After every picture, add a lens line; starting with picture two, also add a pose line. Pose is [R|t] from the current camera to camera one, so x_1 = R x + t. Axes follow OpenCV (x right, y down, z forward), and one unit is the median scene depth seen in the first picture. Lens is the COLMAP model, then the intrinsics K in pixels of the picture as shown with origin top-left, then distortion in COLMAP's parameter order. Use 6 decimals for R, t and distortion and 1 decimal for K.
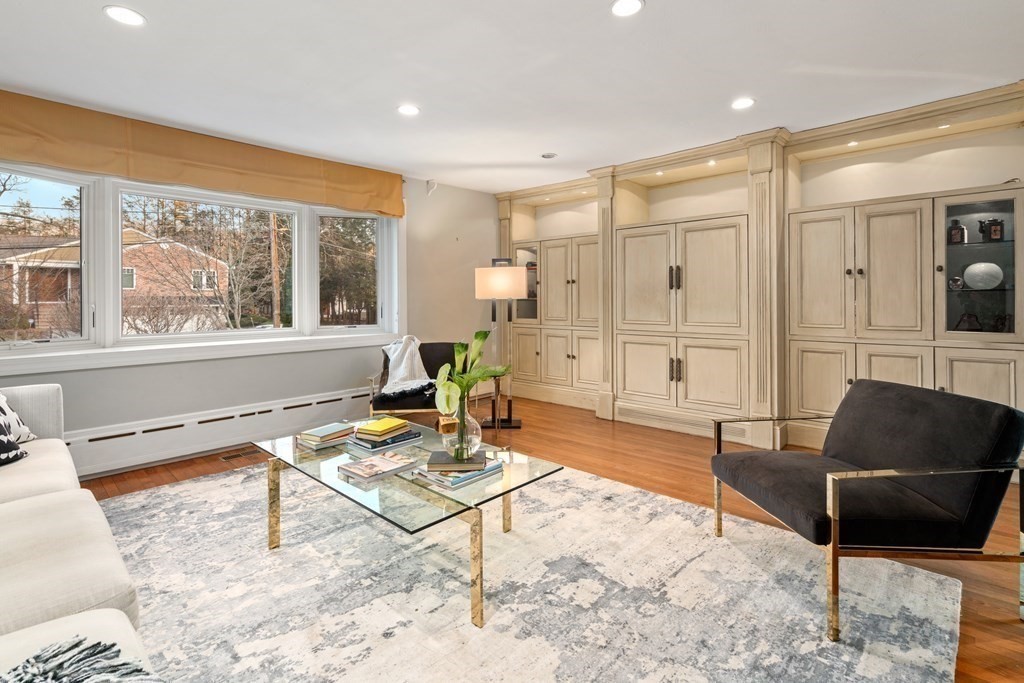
lens RADIAL K [[479.5, 0, 506.6], [0, 479.5, 303.5], [0, 0, 1]] dist [-0.034179, 0.000186]
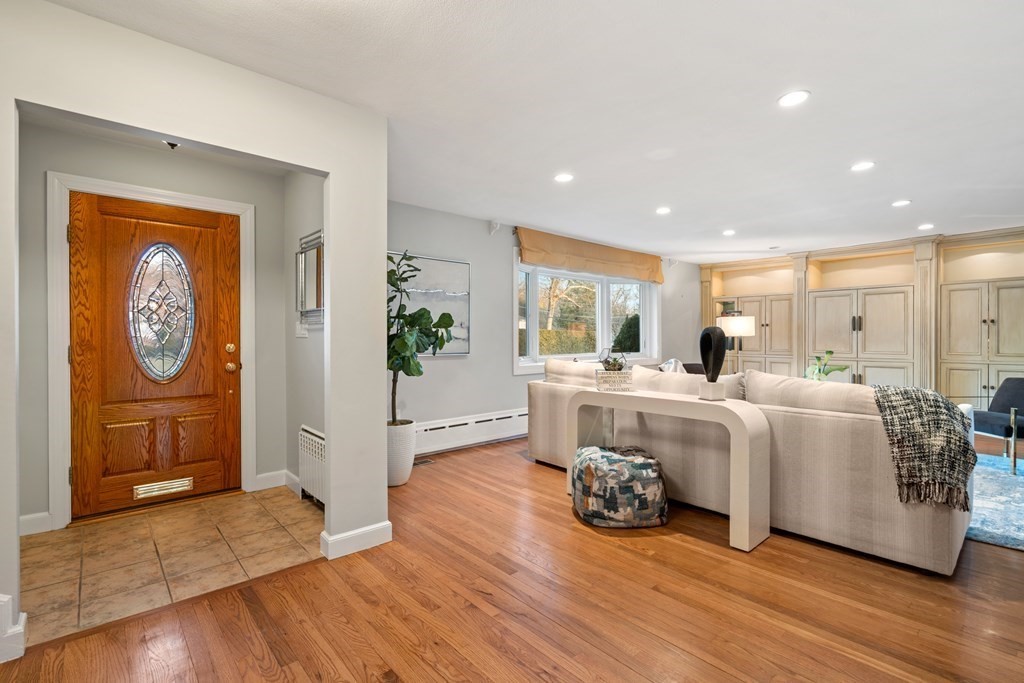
lens RADIAL K [[467.5, 0, 512.0], [0, 467.5, 341.5], [0, 0, 1]] dist [-0.001280, -0.000457]
pose [[0.997788, 0.003634, -0.066379, -0.701678], [-0.003420, 0.999989, 0.003338, 0.004478], [0.066390, -0.003103, 0.997789, -0.642418]]
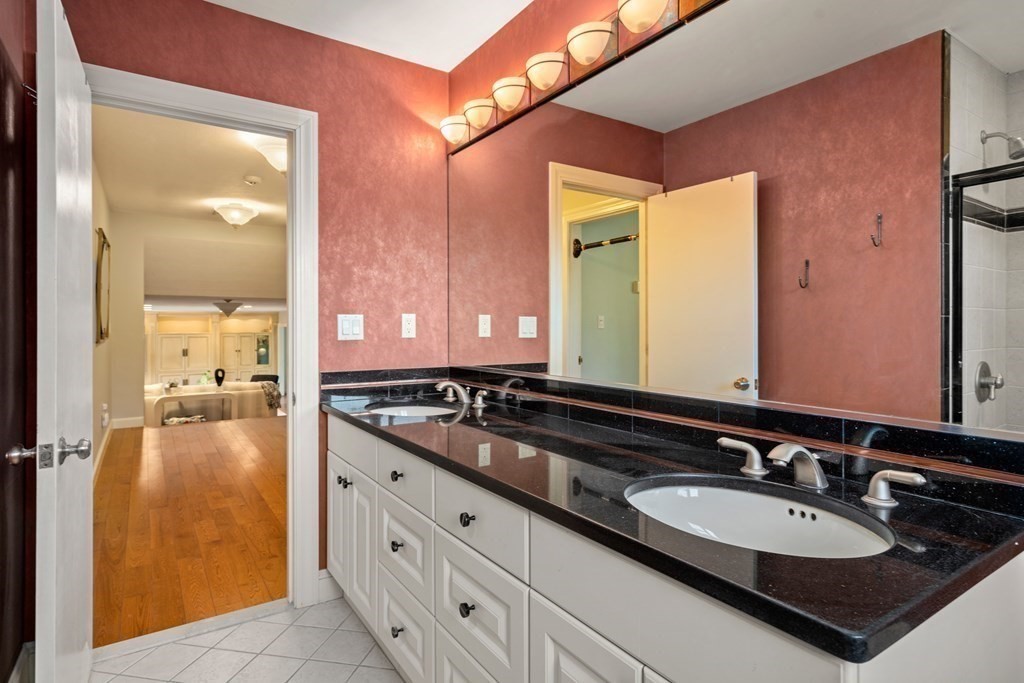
lens RADIAL K [[560.8, 0, 512.9], [0, 560.8, 327.0], [0, 0, 1]] dist [0.001277, 0.000140]
pose [[0.216842, 0.003824, 0.976199, -2.706643], [0.006187, 0.999967, -0.005291, -0.187042], [-0.976187, 0.007187, 0.216811, -1.828900]]
